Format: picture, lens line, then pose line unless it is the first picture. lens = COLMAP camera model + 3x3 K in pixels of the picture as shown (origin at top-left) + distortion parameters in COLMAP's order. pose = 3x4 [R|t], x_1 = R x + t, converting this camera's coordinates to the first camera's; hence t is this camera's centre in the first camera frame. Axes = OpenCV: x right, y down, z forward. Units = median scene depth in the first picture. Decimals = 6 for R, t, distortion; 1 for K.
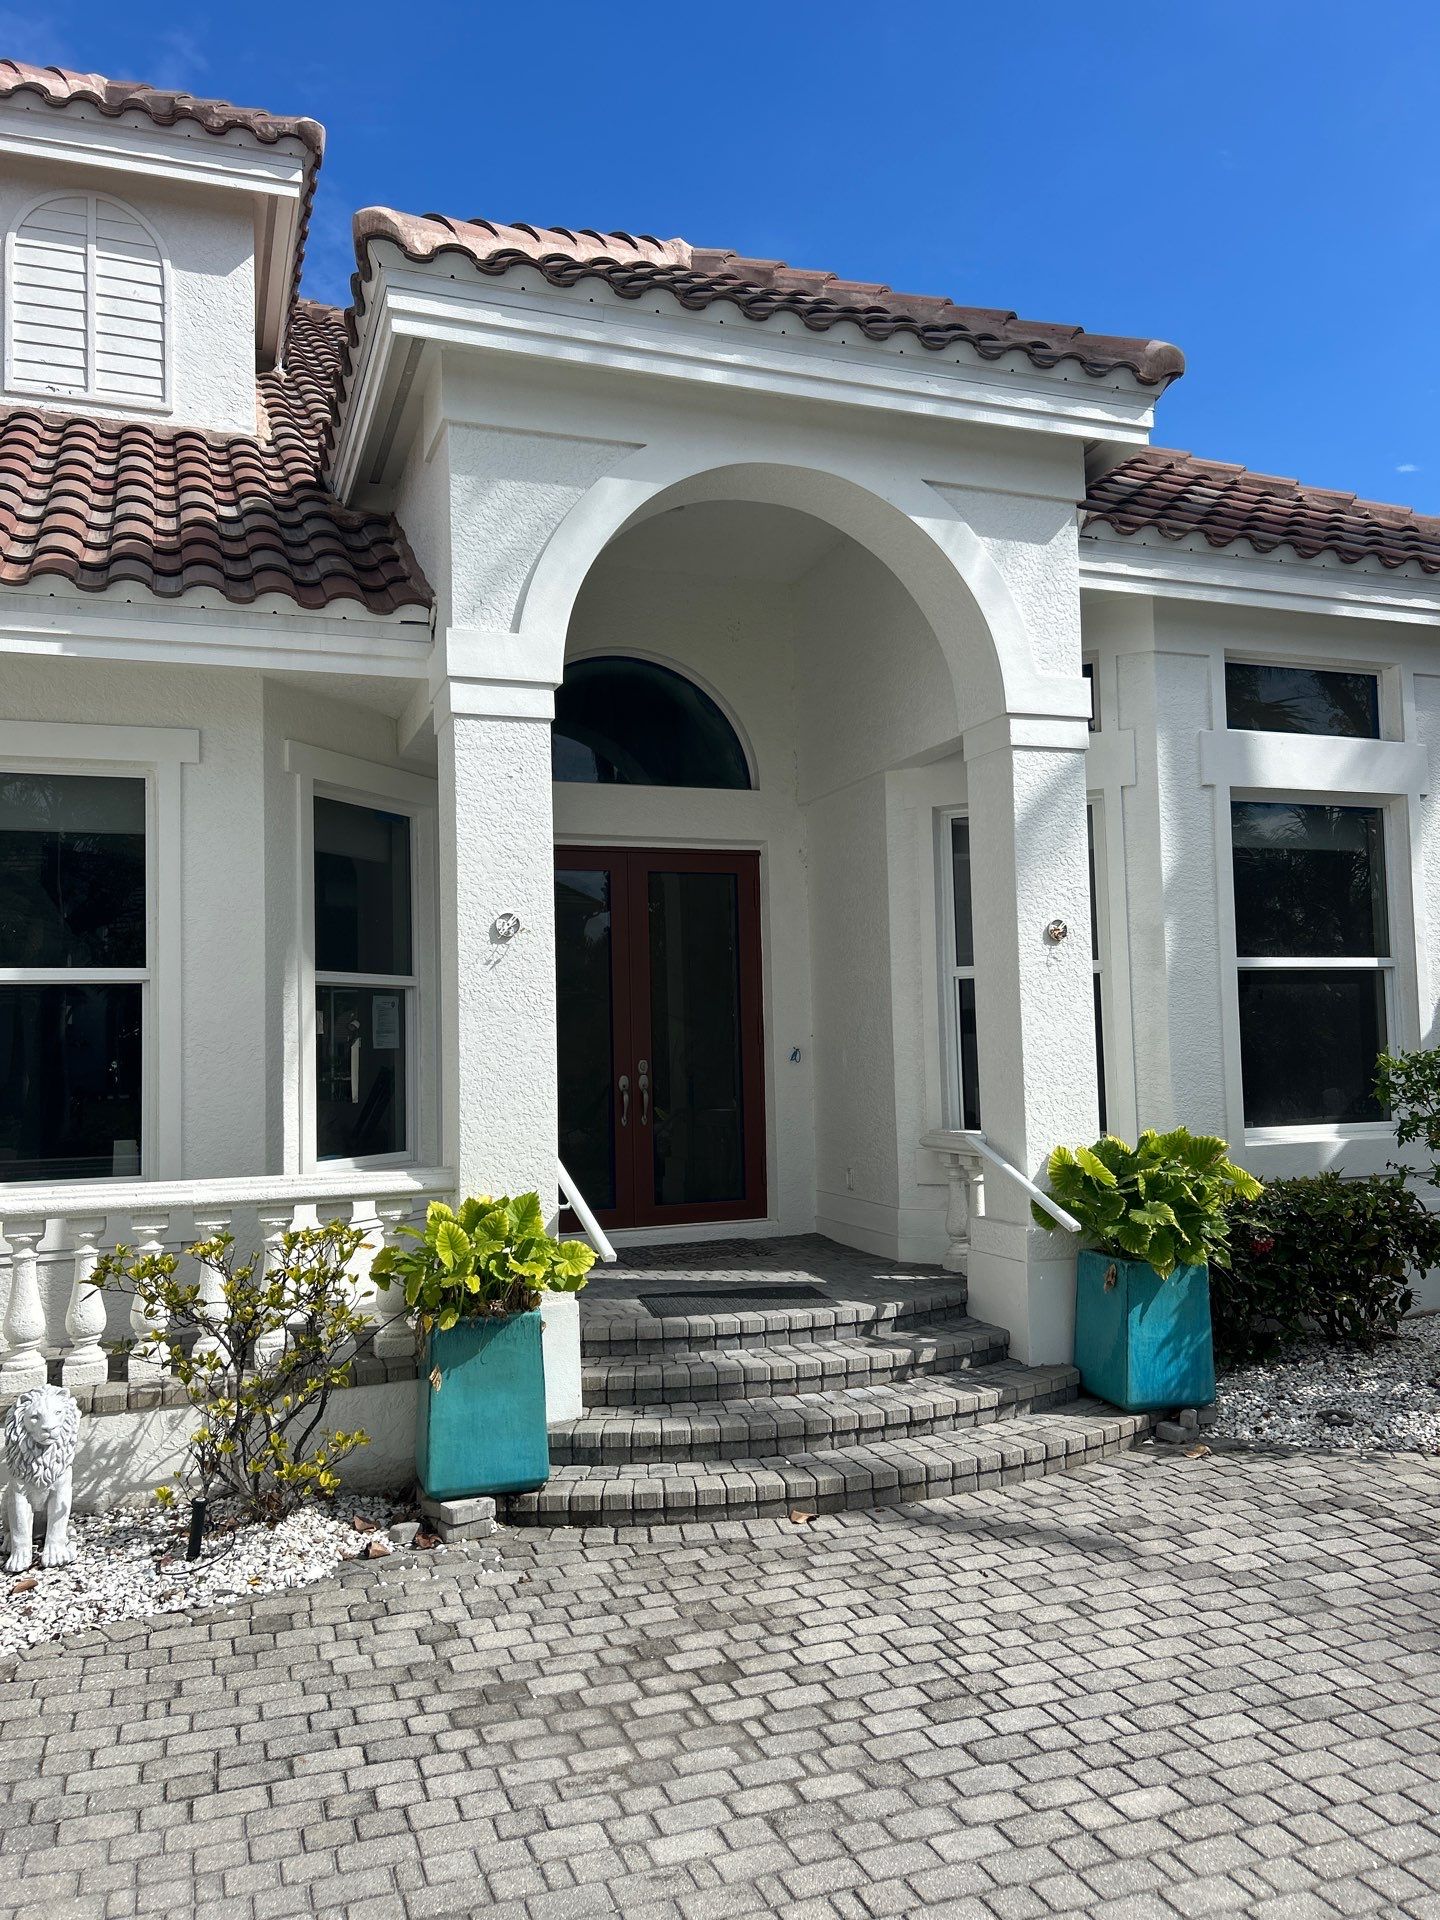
lens RADIAL K [[1433.7, 0, 710.7], [0, 1433.7, 964.7], [0, 0, 1]] dist [0.041230, -0.042263]
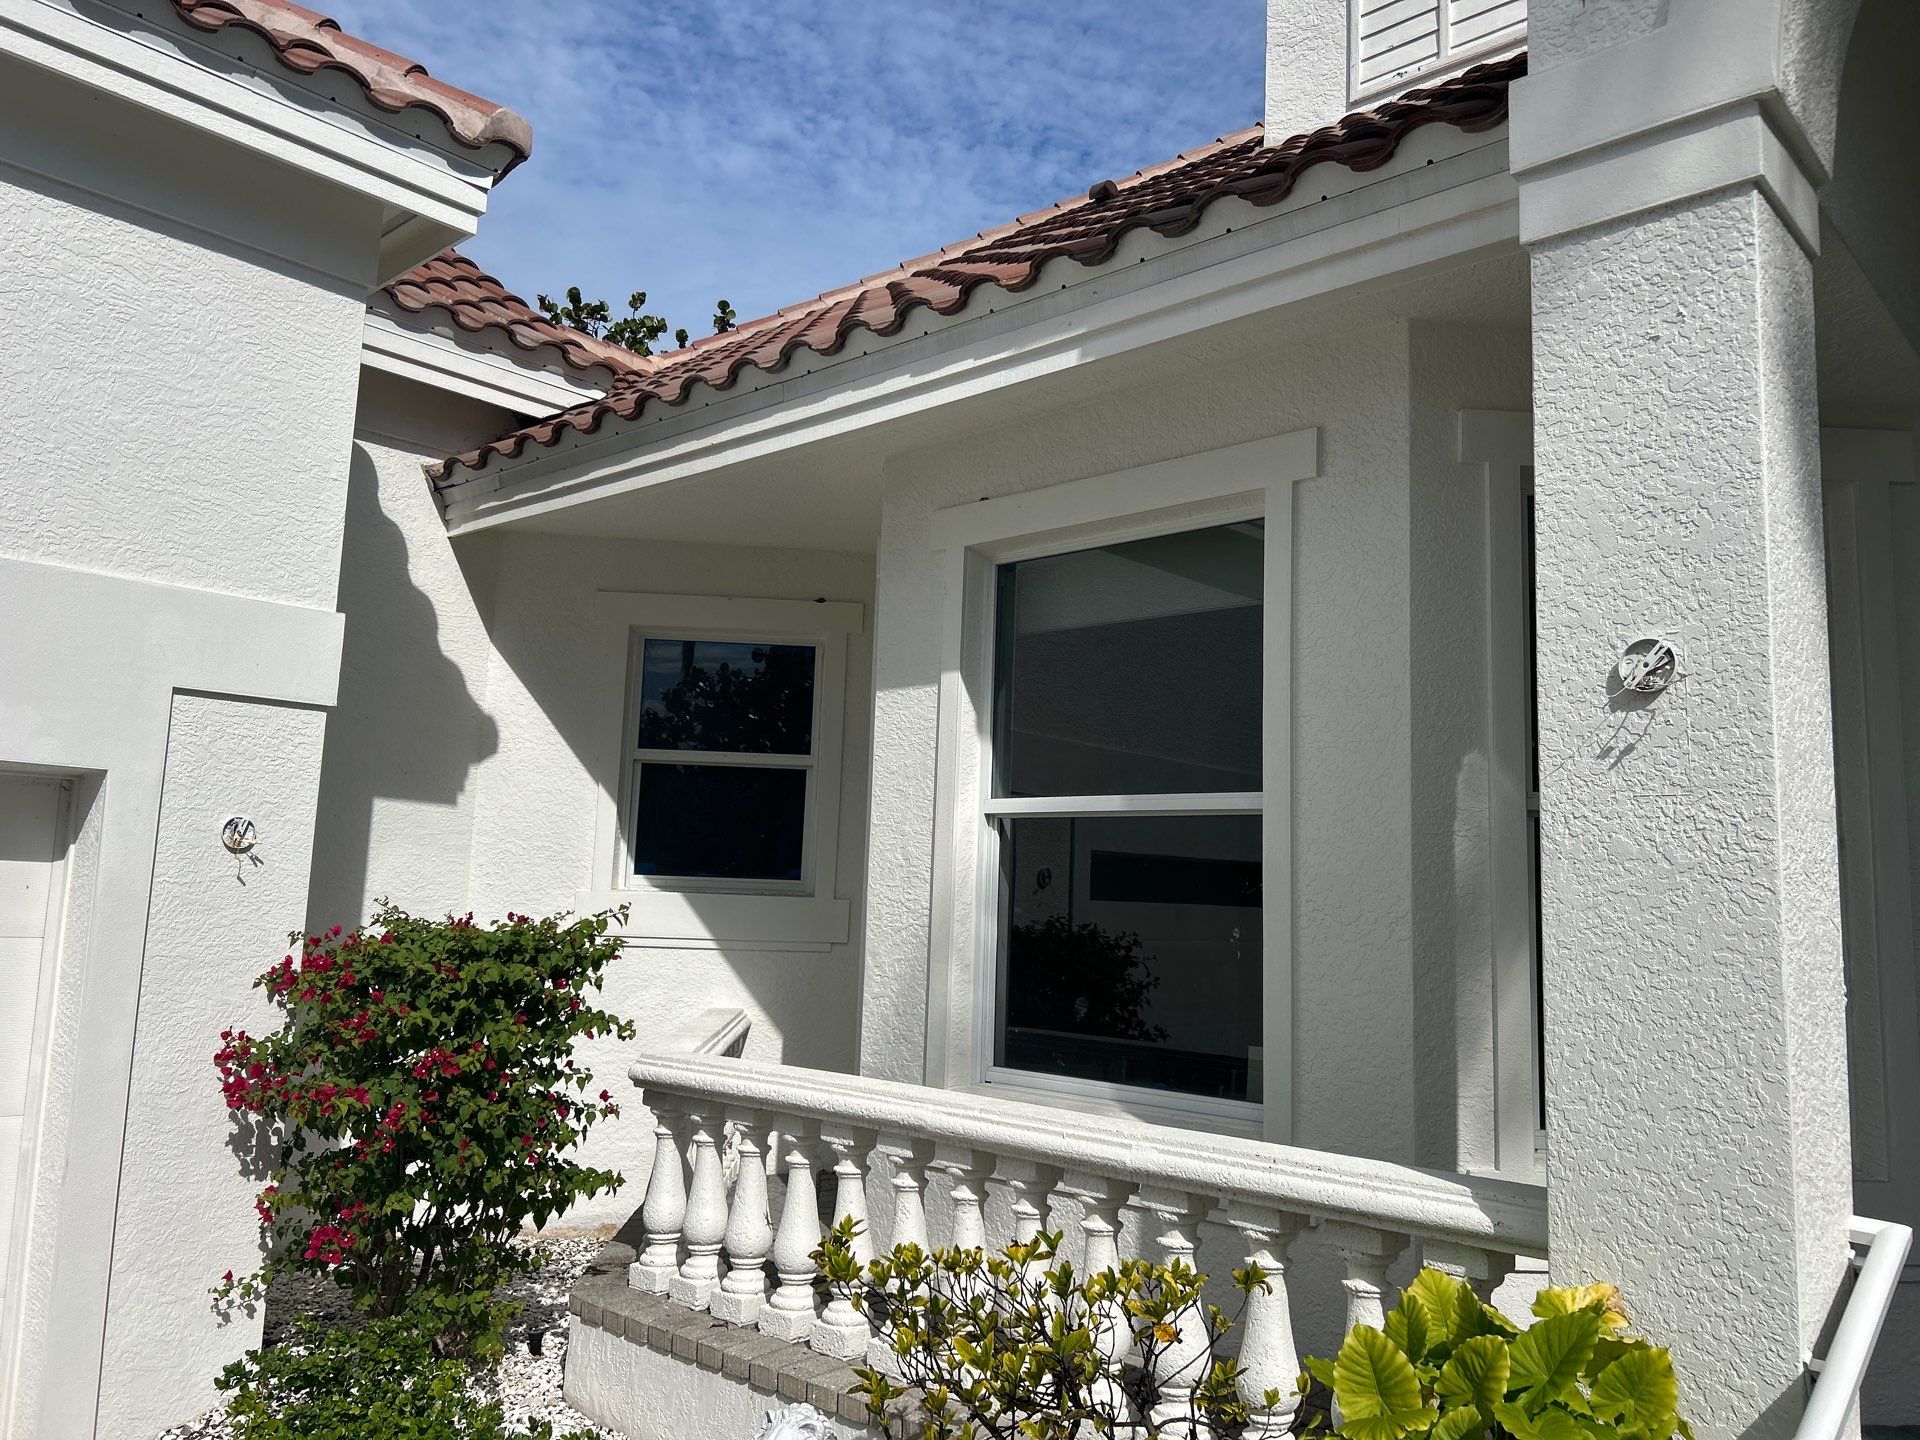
lens RADIAL K [[1433.7, 0, 942.9], [0, 1433.7, 708.4], [0, 0, 1]] dist [0.041230, -0.042263]
pose [[0.460898, -0.078181, -0.884002, 0.145080], [0.007111, 0.996405, -0.084415, 0.020336], [0.887424, 0.032621, 0.459798, 0.586155]]
